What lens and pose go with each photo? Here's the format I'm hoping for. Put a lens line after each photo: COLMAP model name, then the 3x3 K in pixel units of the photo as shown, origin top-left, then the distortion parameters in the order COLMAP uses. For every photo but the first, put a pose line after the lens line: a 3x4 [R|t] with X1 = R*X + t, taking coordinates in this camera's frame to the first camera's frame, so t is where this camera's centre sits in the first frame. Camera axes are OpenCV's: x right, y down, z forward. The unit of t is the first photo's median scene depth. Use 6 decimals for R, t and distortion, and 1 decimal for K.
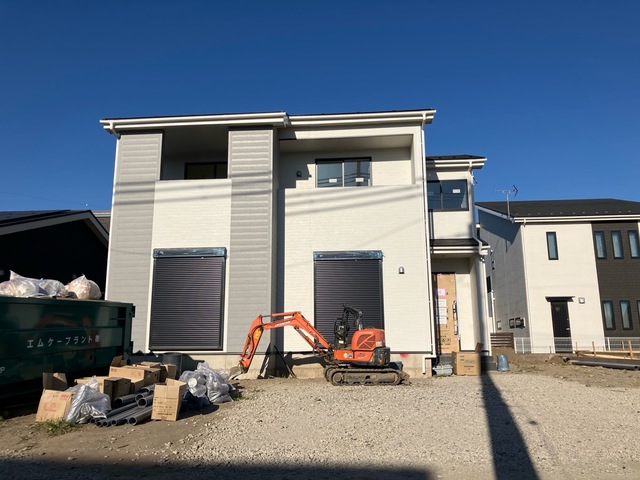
lens RADIAL K [[526.8, 0, 316.9], [0, 526.8, 237.1], [0, 0, 1]] dist [0.009000, 0.000230]
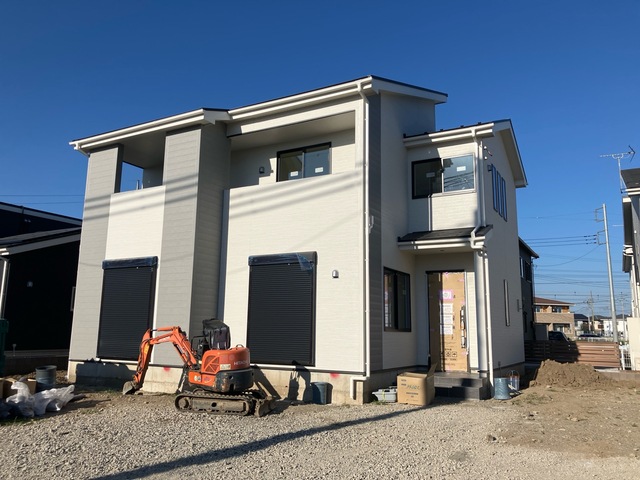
lens RADIAL K [[526.8, 0, 316.9], [0, 526.8, 237.1], [0, 0, 1]] dist [0.009000, 0.000230]
pose [[0.909769, -0.054600, -0.411509, 0.478981], [0.064392, 0.997875, 0.009957, -0.006964], [0.410091, -0.035556, 0.911351, 0.215982]]
